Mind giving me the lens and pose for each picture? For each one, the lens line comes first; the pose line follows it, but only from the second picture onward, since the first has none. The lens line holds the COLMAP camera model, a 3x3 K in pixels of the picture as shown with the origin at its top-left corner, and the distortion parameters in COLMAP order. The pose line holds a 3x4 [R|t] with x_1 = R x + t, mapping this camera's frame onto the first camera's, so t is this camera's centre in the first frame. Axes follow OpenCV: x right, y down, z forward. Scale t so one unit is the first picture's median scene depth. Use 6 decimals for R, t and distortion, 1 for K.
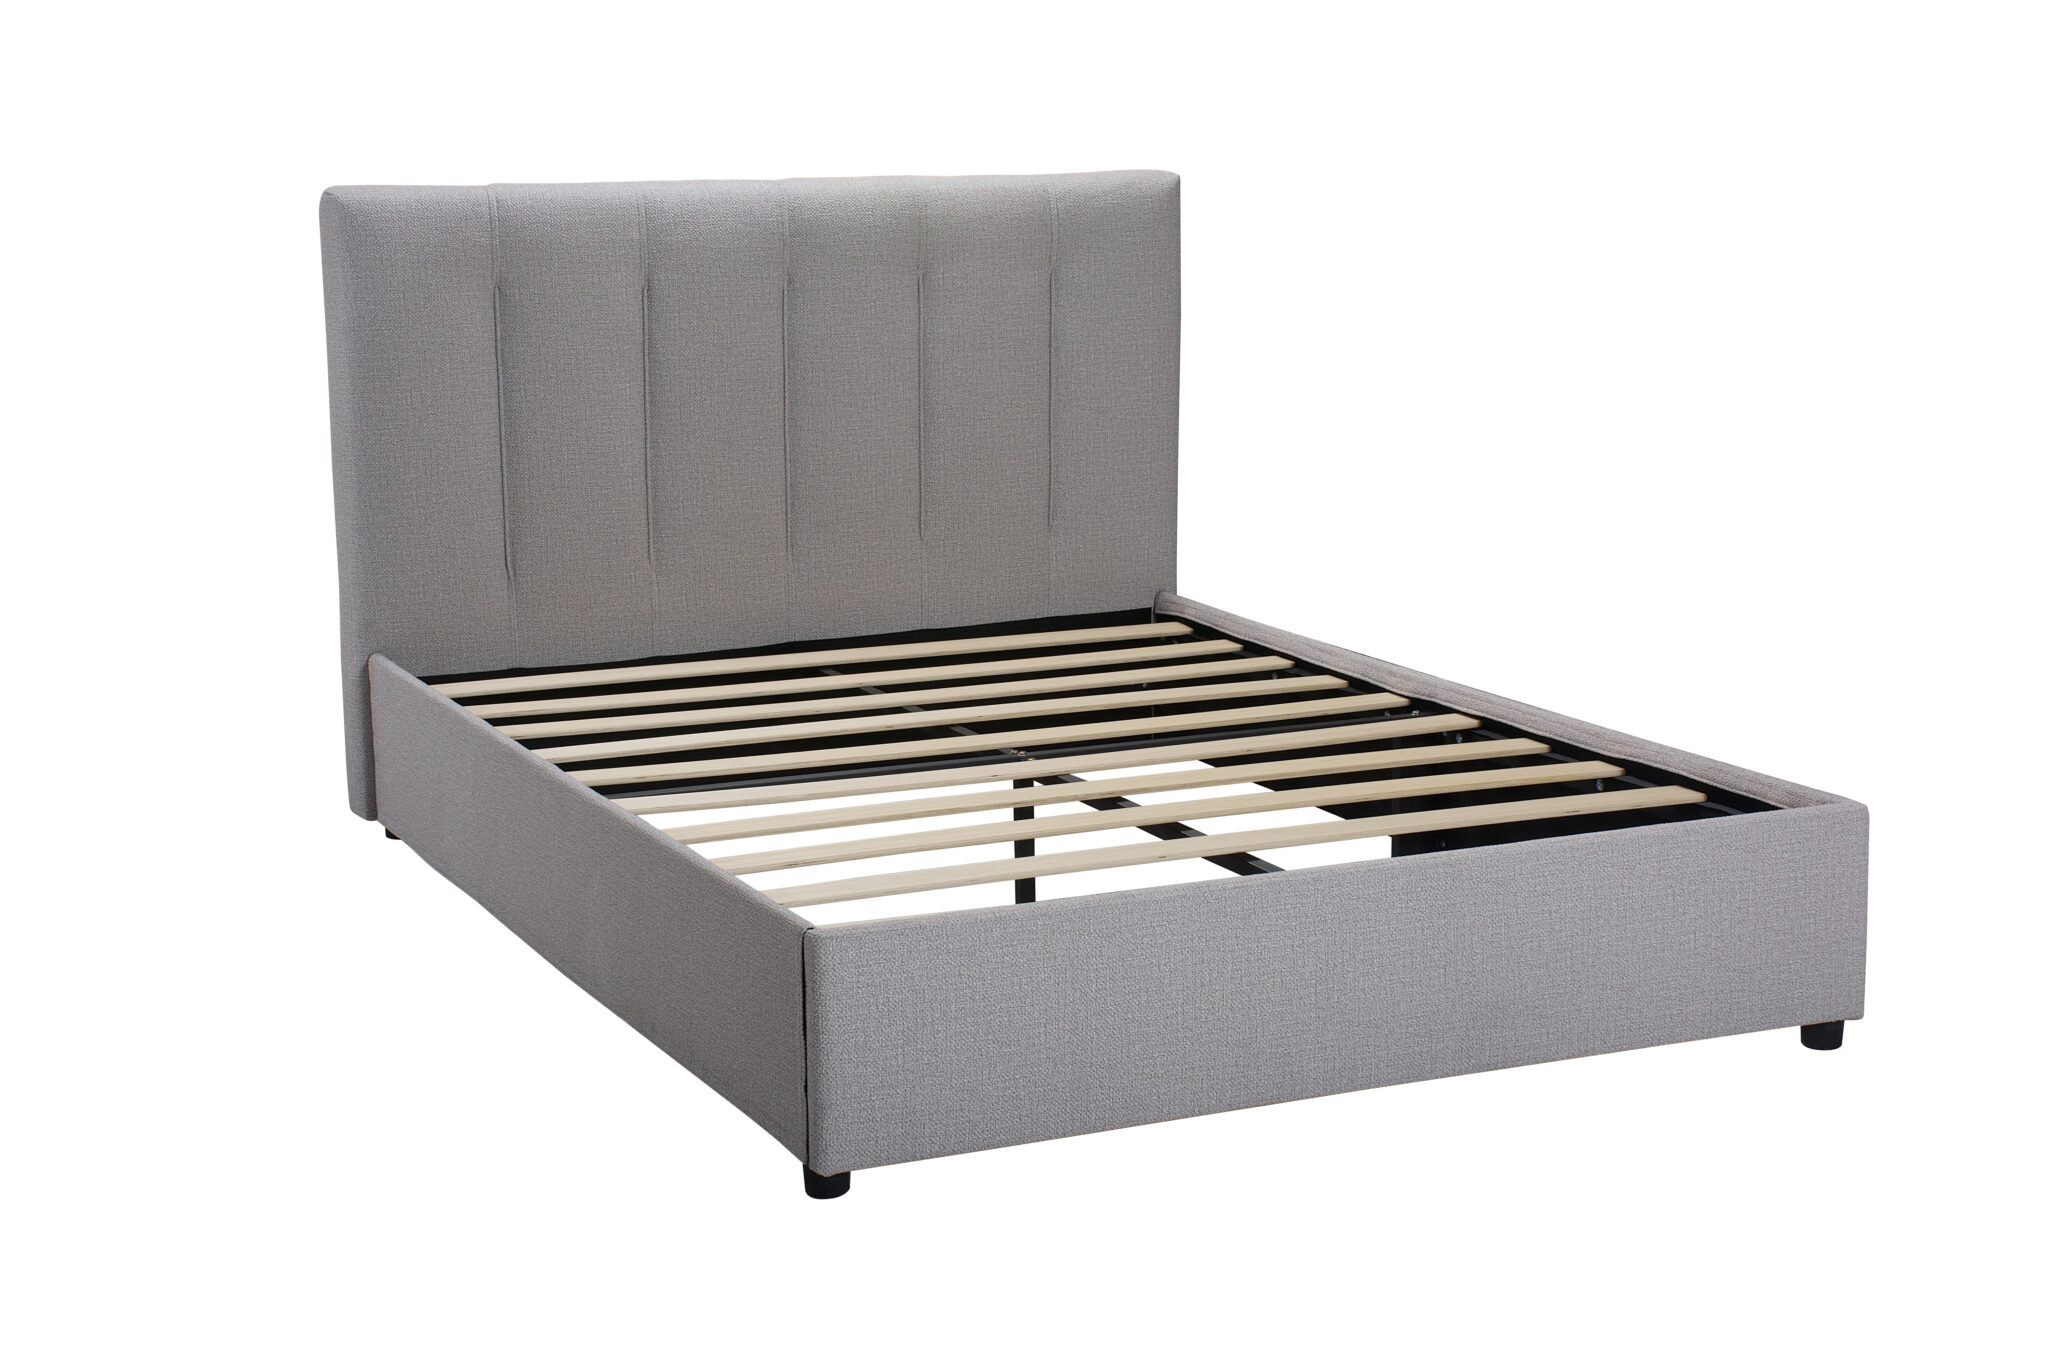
lens RADIAL K [[3276.8, 0, 1018.1], [0, 3276.8, 639.7], [0, 0, 1]] dist [0.178808, 0.092193]
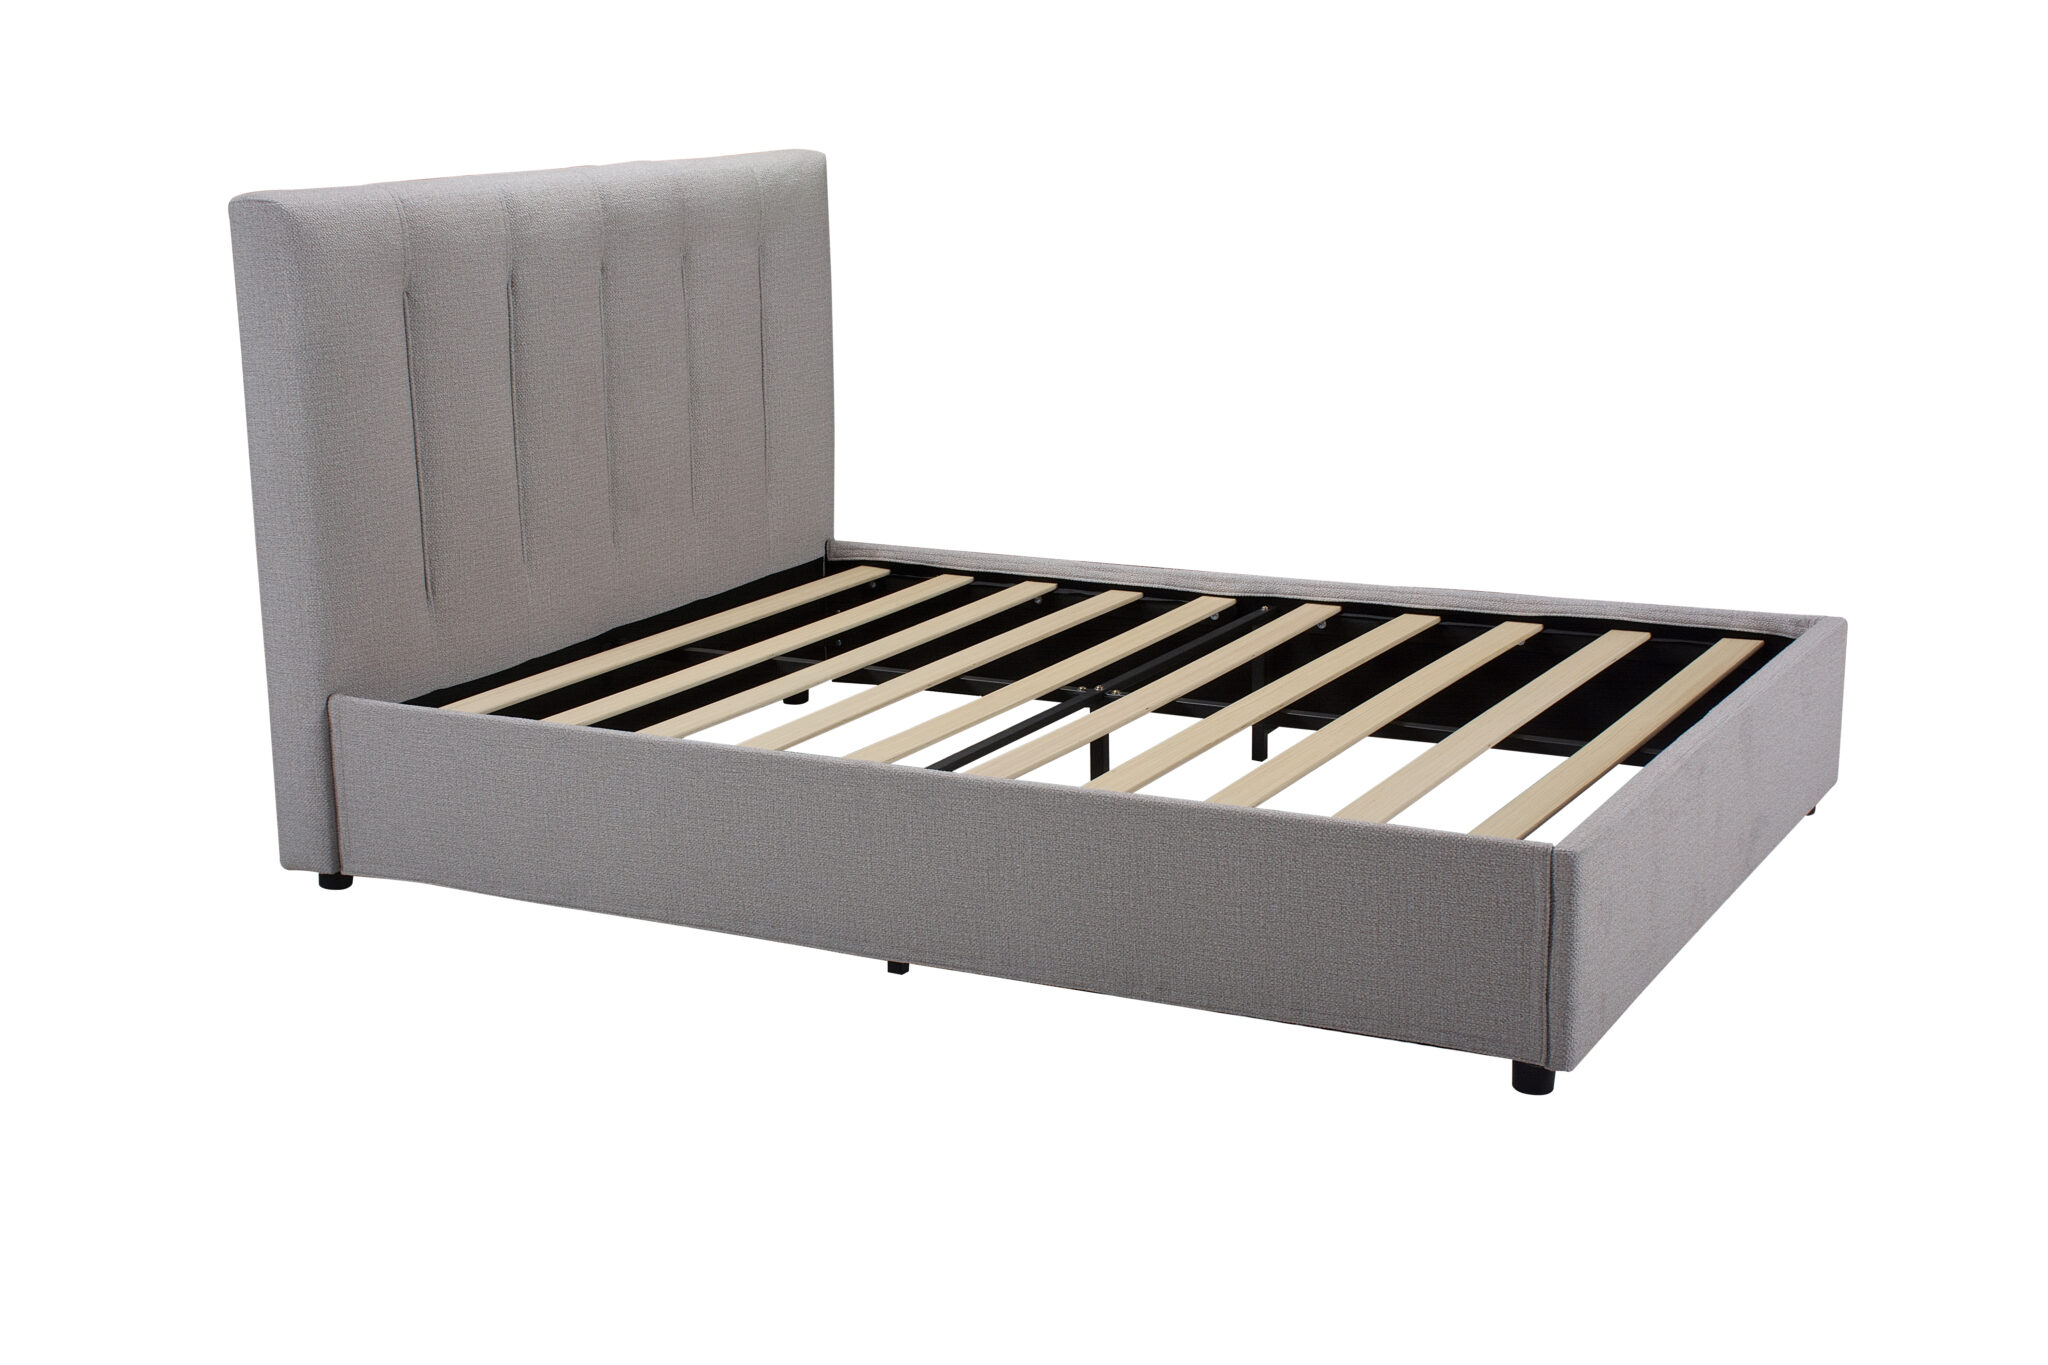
lens RADIAL K [[2769.0, 0, 1024.0], [0, 2769.0, 682.5], [0, 0, 1]] dist [0.005176, 0.029458]
pose [[0.789657, -0.145033, 0.596160, -0.498996], [0.116911, 0.989425, 0.085850, -0.042943], [-0.602307, 0.001905, 0.798262, 0.254882]]
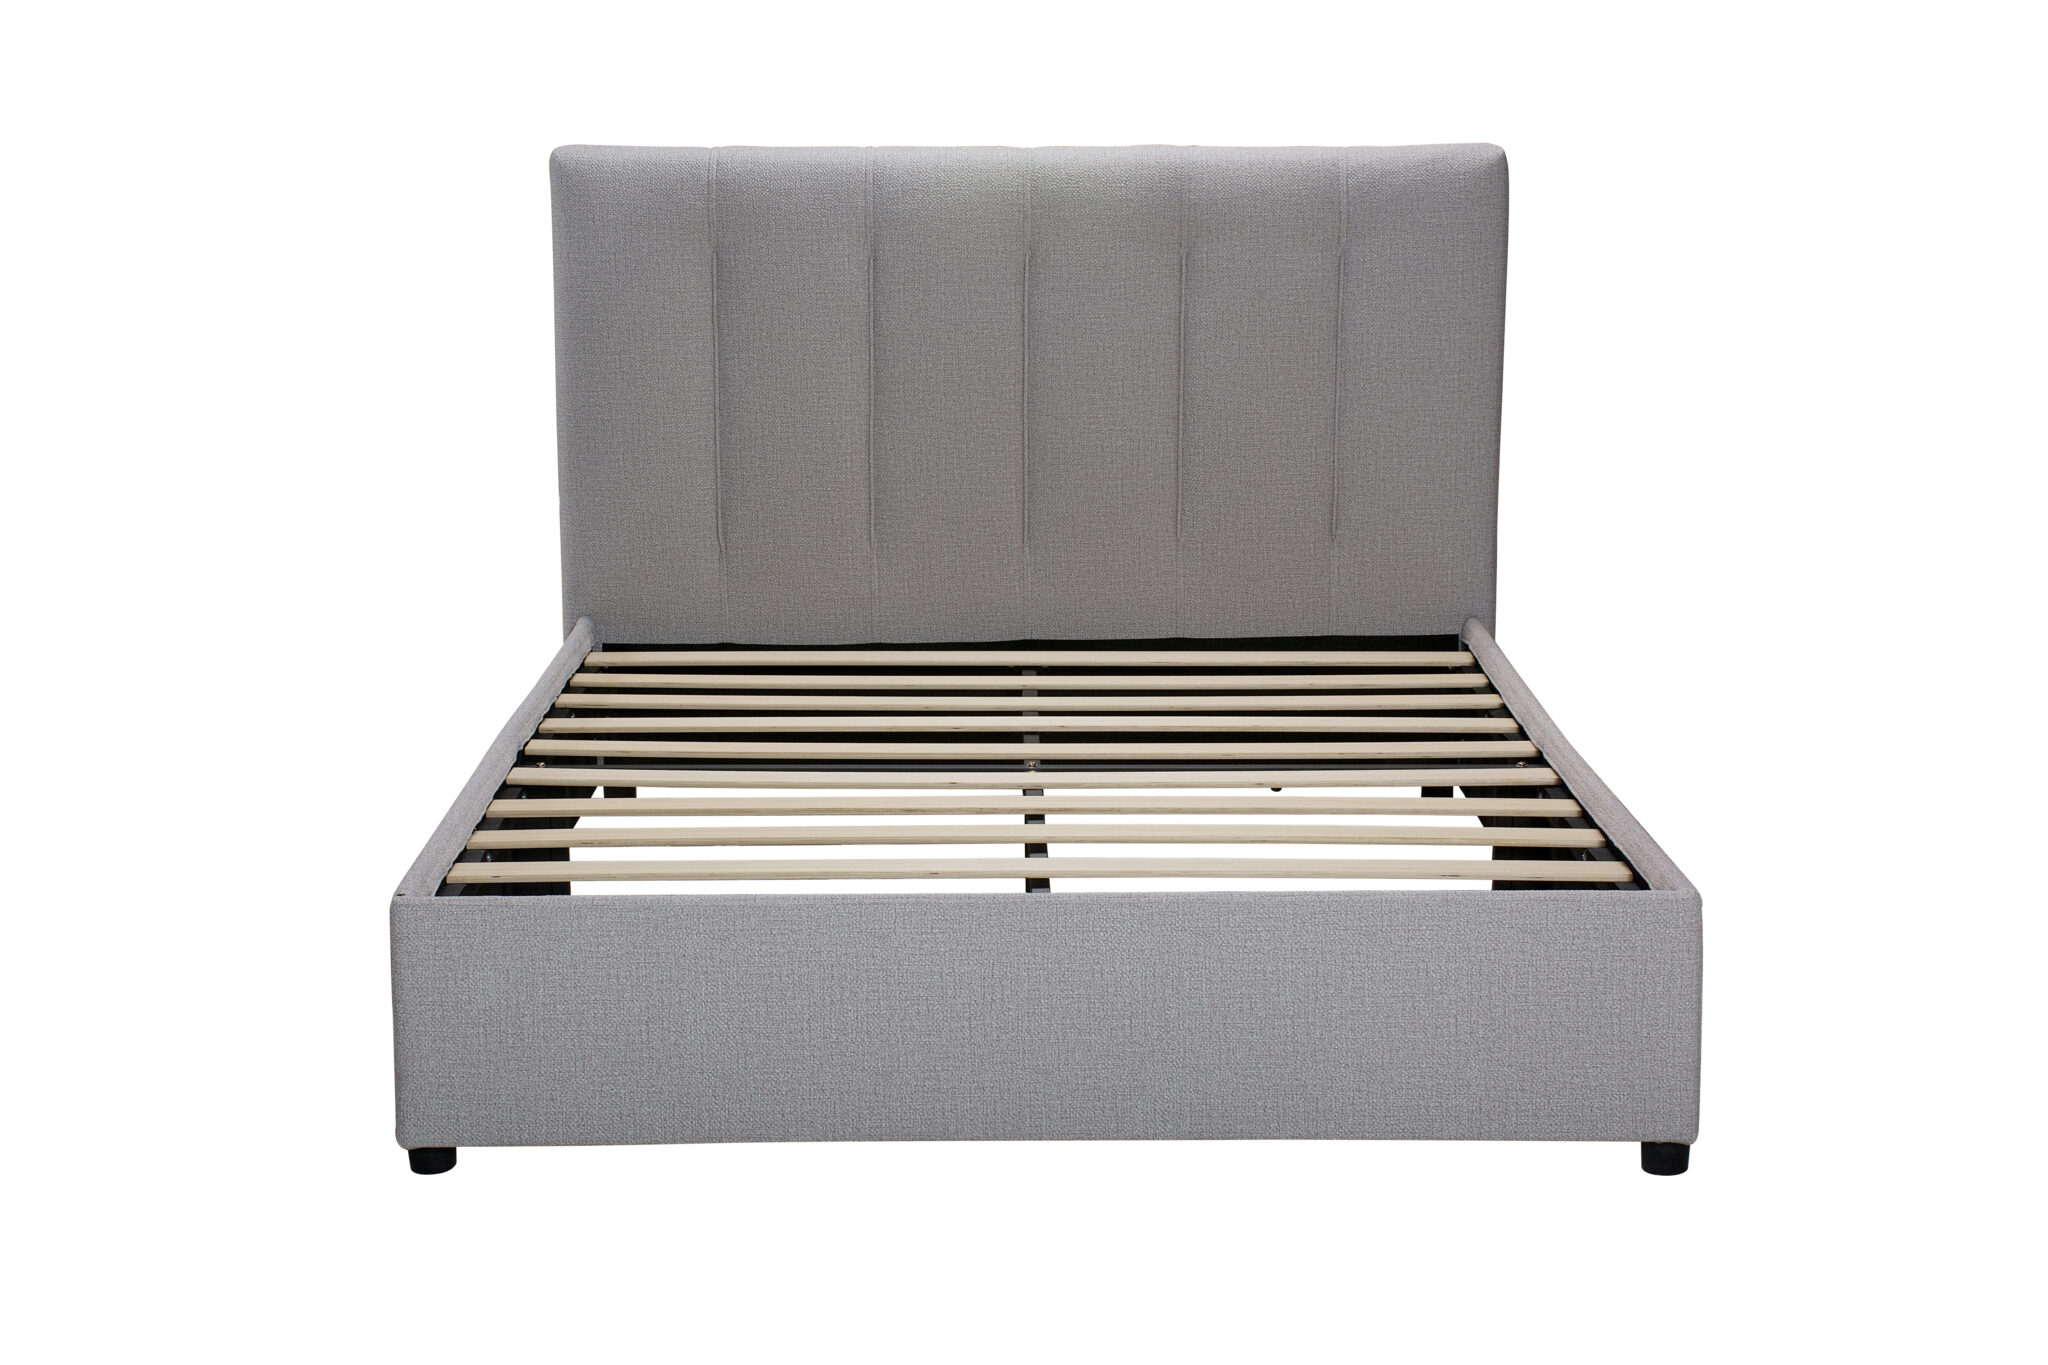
lens RADIAL K [[3633.6, 0, 1024.0], [0, 3633.6, 682.5], [0, 0, 1]] dist [0.344615, -2.059379]
pose [[0.911813, 0.078794, -0.402974, 0.366590], [-0.077216, 0.996810, 0.020189, -0.008372], [0.403280, 0.012708, 0.914989, 0.044793]]
